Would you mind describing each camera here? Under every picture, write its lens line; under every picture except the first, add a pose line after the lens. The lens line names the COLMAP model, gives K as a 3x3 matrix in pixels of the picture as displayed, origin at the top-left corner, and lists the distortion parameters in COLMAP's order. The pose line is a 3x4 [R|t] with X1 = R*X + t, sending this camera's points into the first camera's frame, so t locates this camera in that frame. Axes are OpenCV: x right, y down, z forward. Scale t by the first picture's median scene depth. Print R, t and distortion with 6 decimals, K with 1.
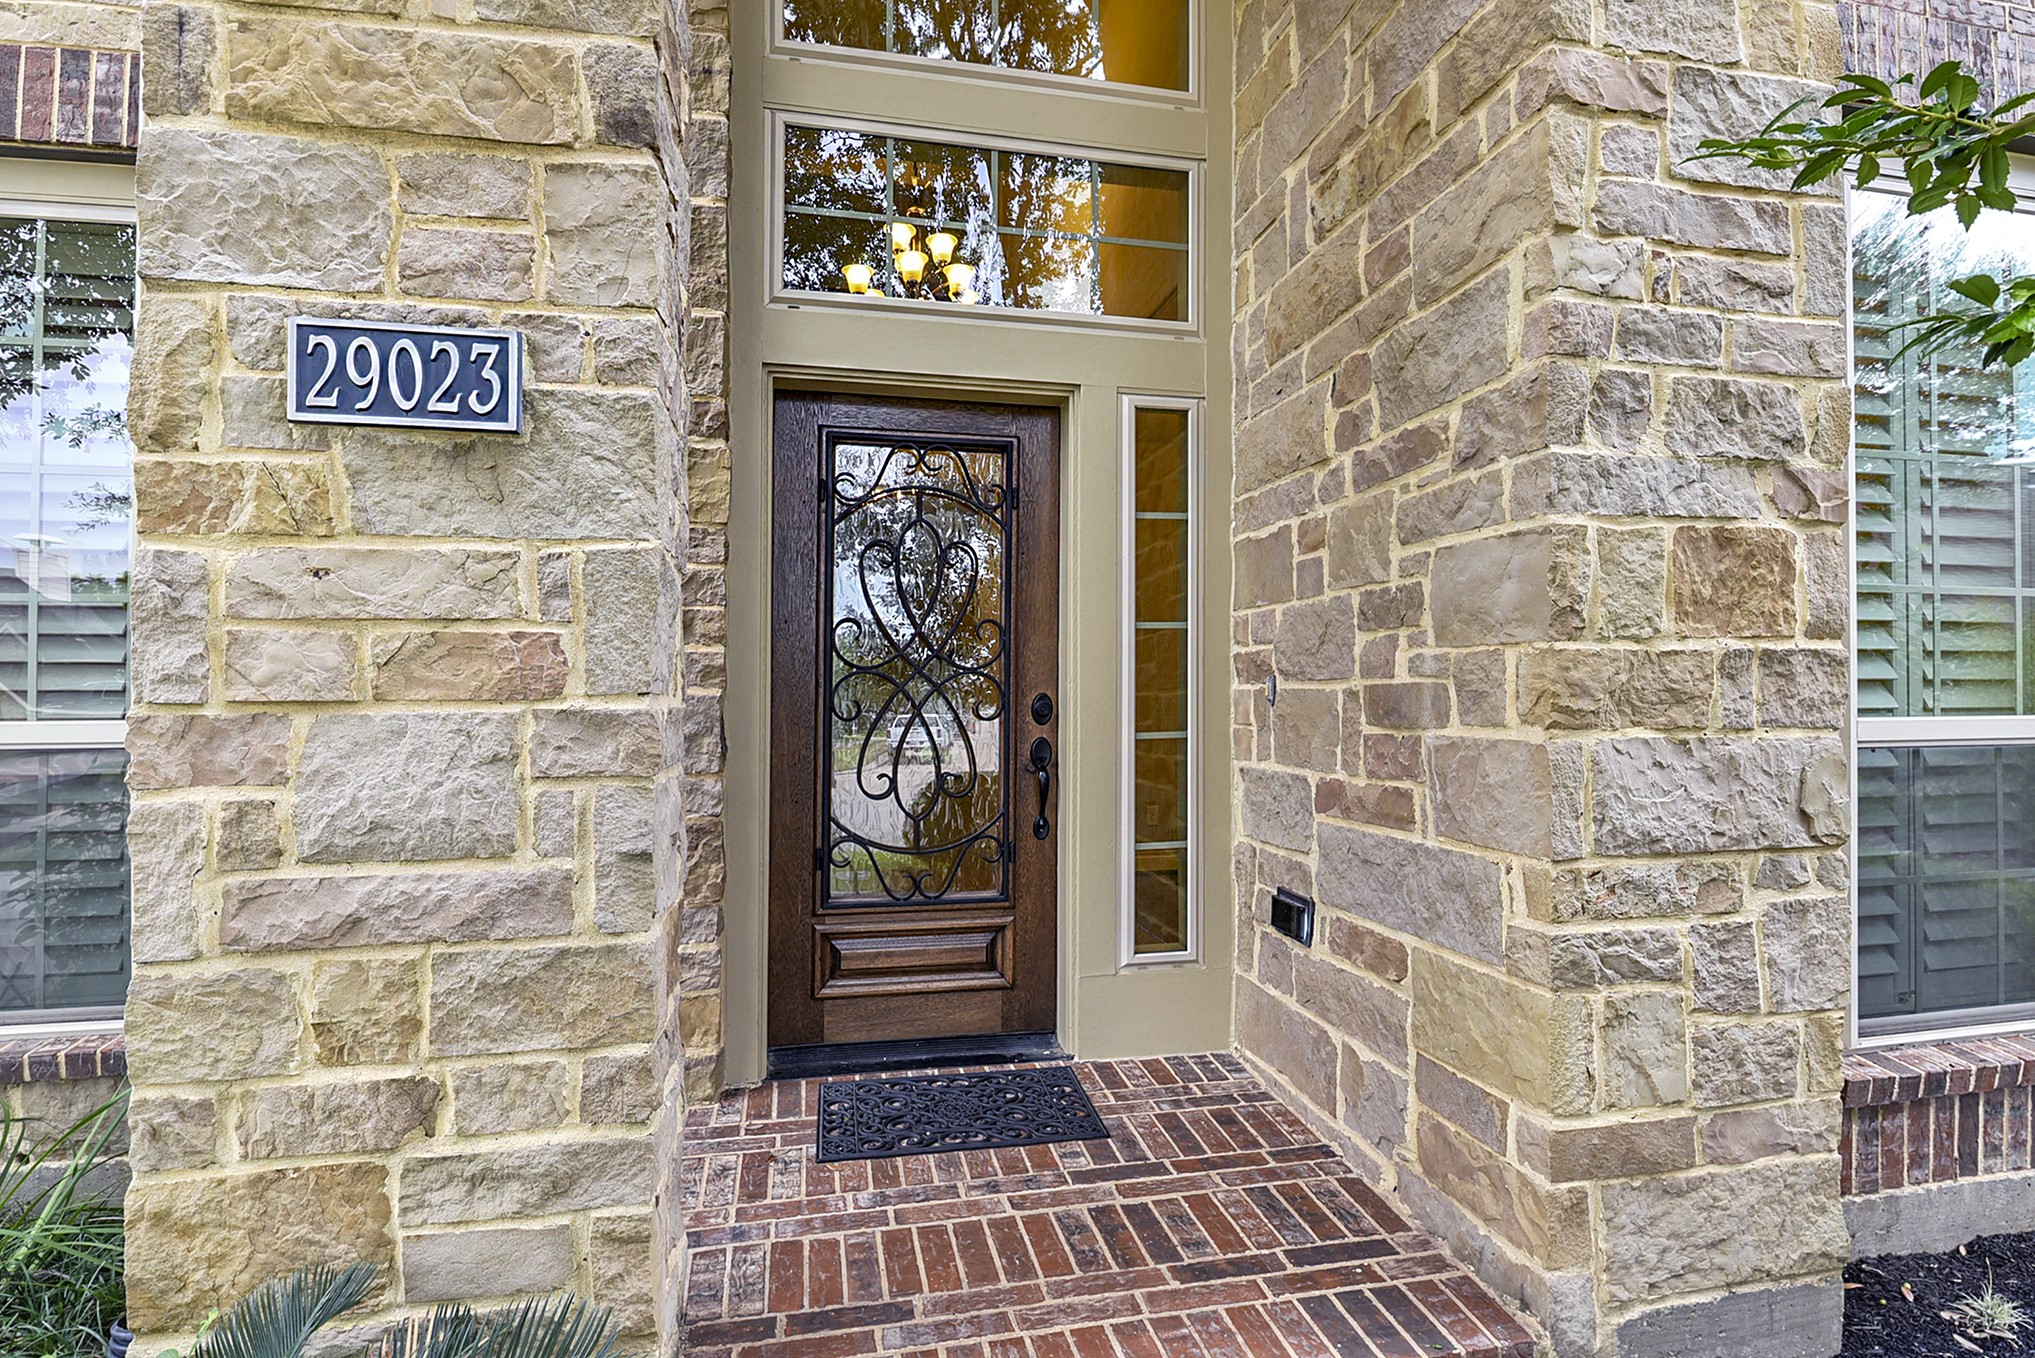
lens RADIAL K [[1018.9, 0, 1022.9], [0, 1018.9, 695.2], [0, 0, 1]] dist [0.003386, -0.000615]
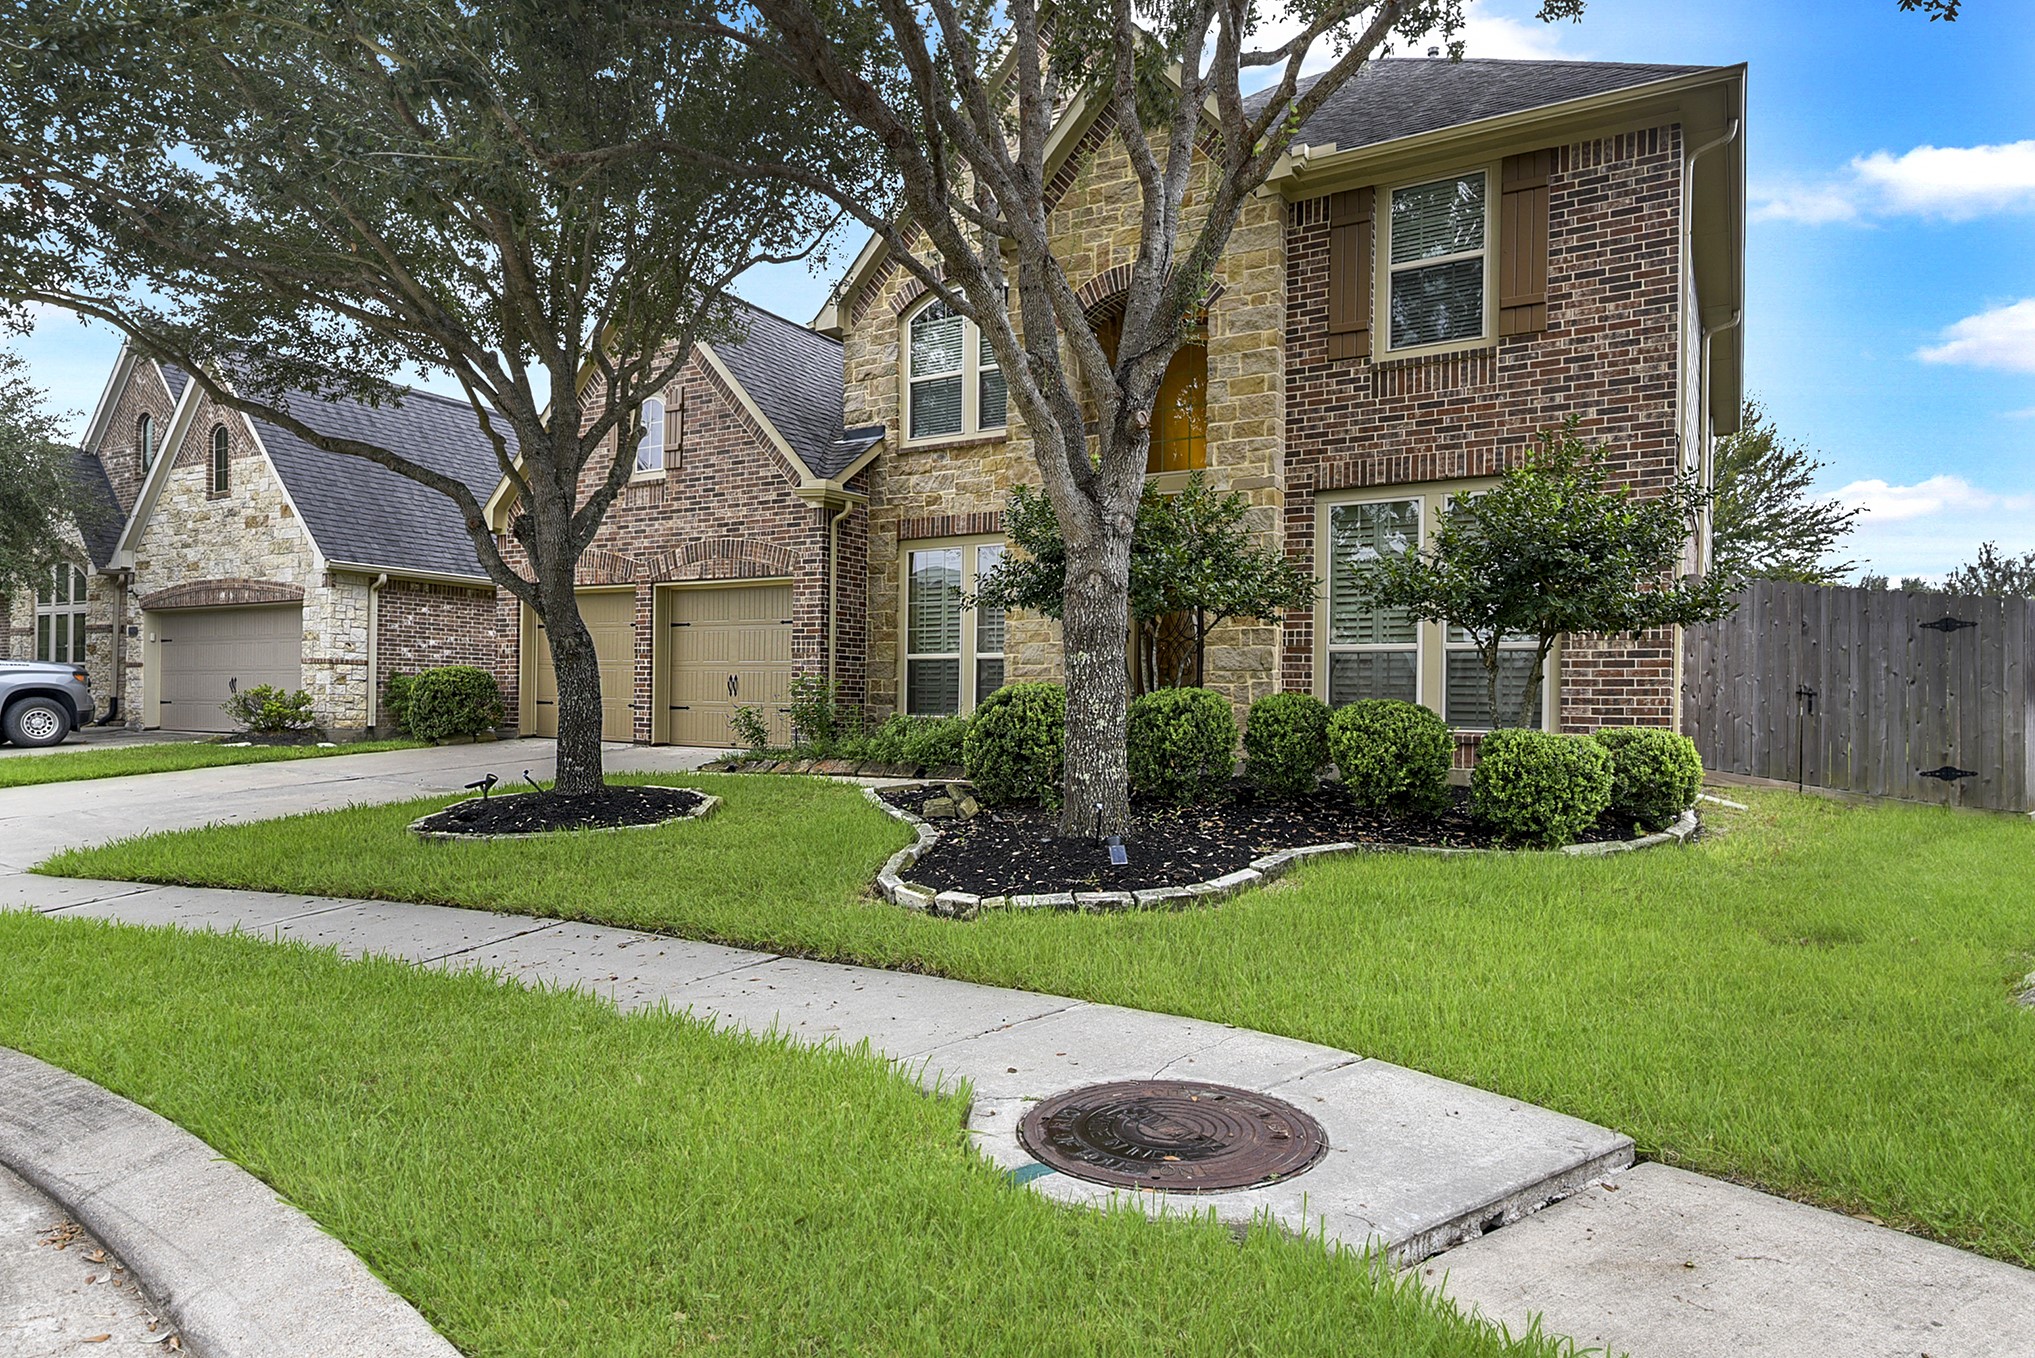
lens RADIAL K [[1175.1, 0, 1017.5], [0, 1175.1, 679.0], [0, 0, 1]] dist [0.003165, 0.001184]
pose [[0.728316, 0.001469, -0.685240, 3.635105], [-0.012859, 0.999851, -0.011524, 0.264015], [0.685121, 0.017204, 0.728226, -3.707340]]
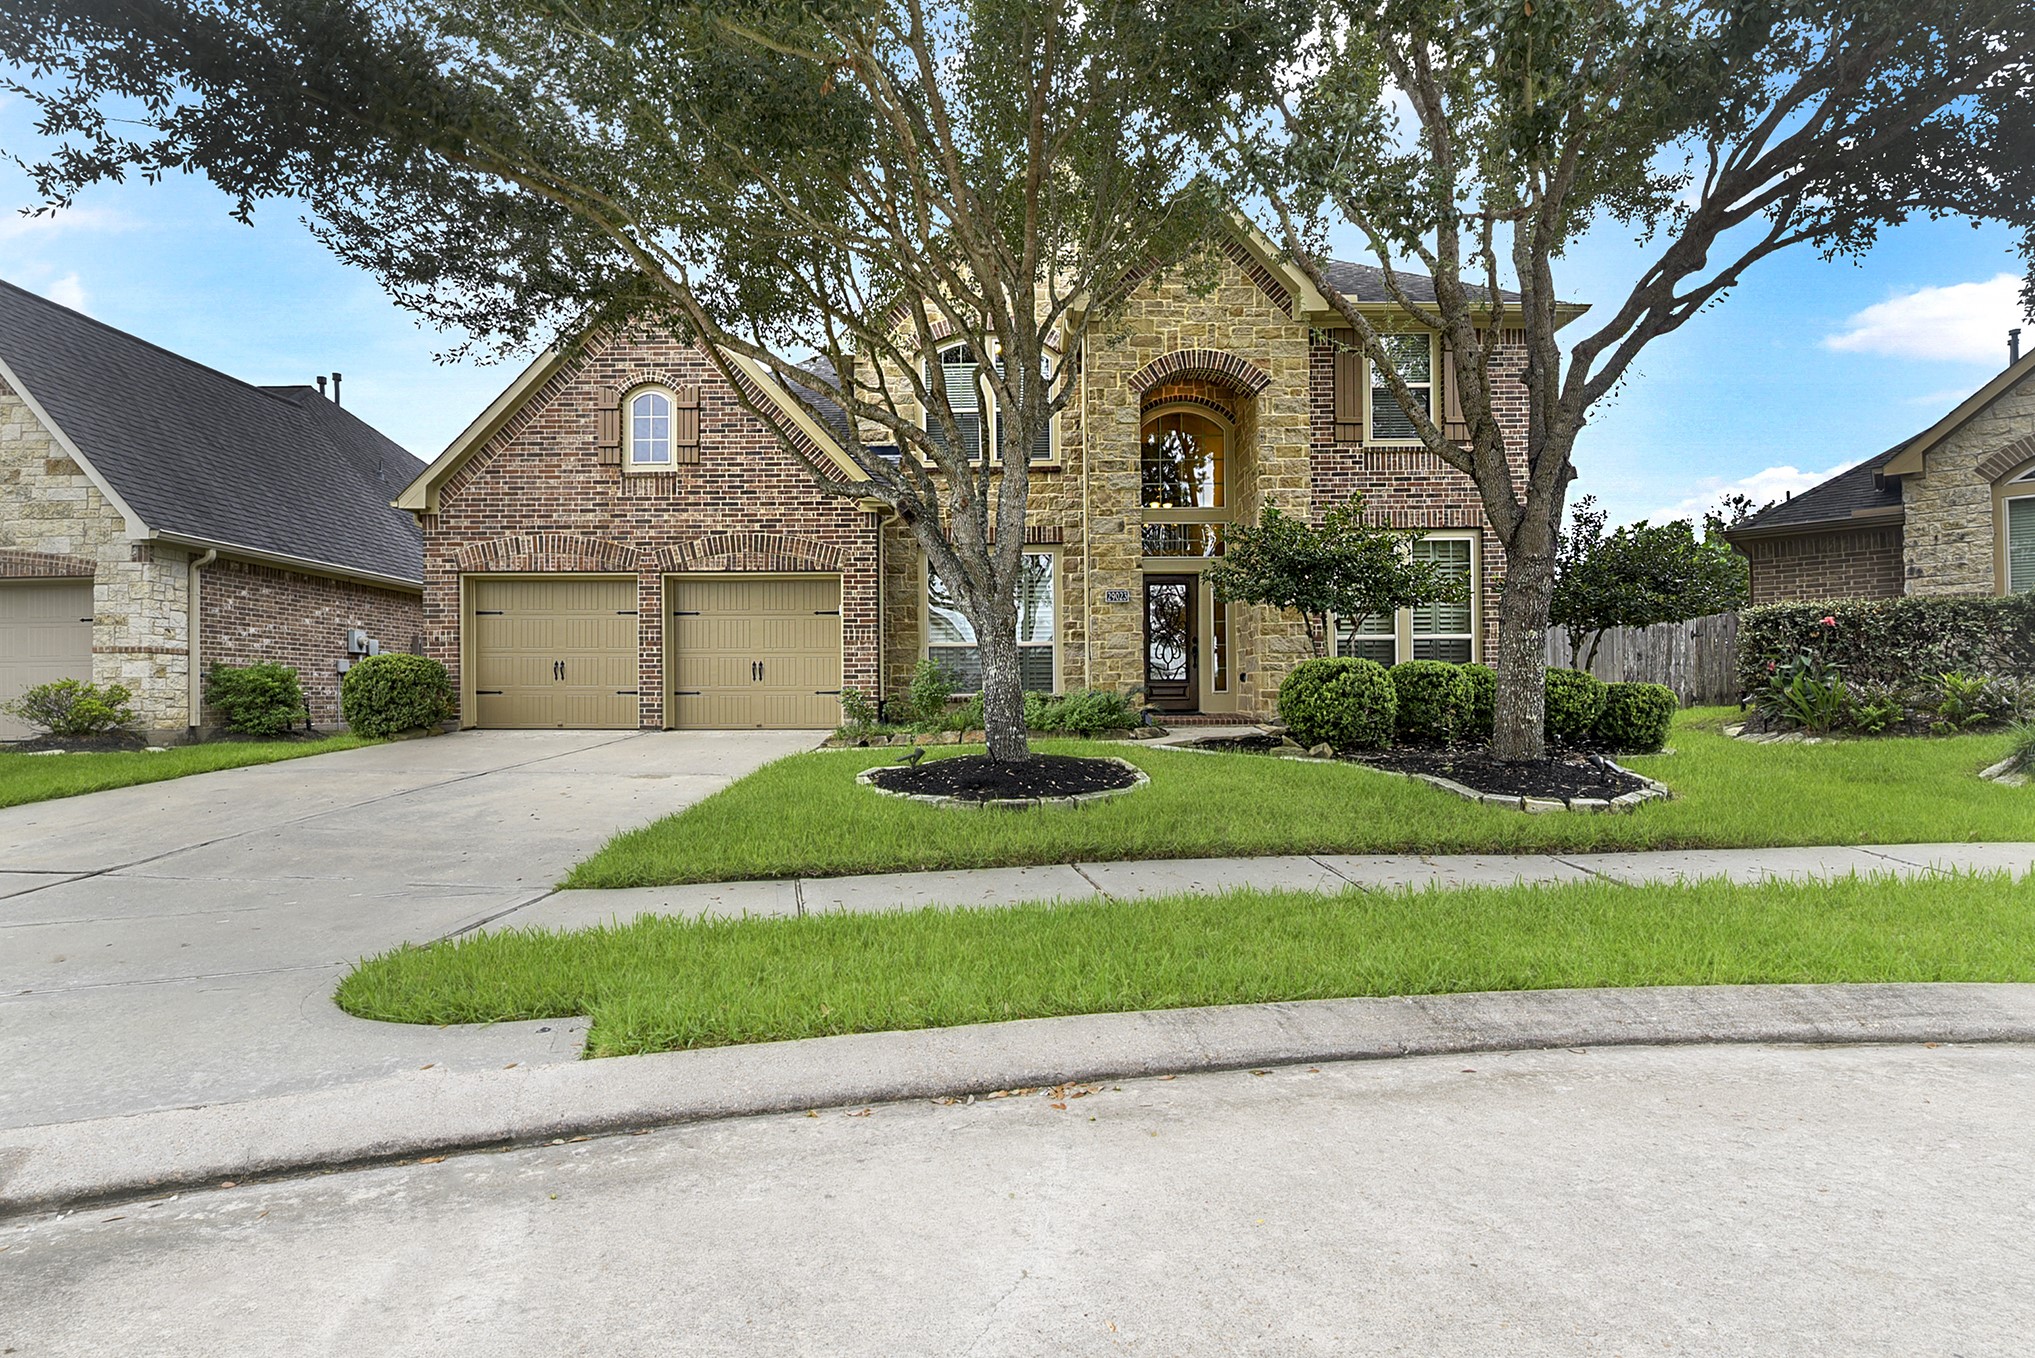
lens RADIAL K [[911.6, 0, 1022.3], [0, 911.6, 681.8], [0, 0, 1]] dist [-0.022718, -0.000241]
pose [[0.976867, -0.006757, -0.213739, 0.221302], [0.005086, 0.999952, -0.008365, 0.378305], [0.213785, 0.007084, 0.976855, -5.220112]]
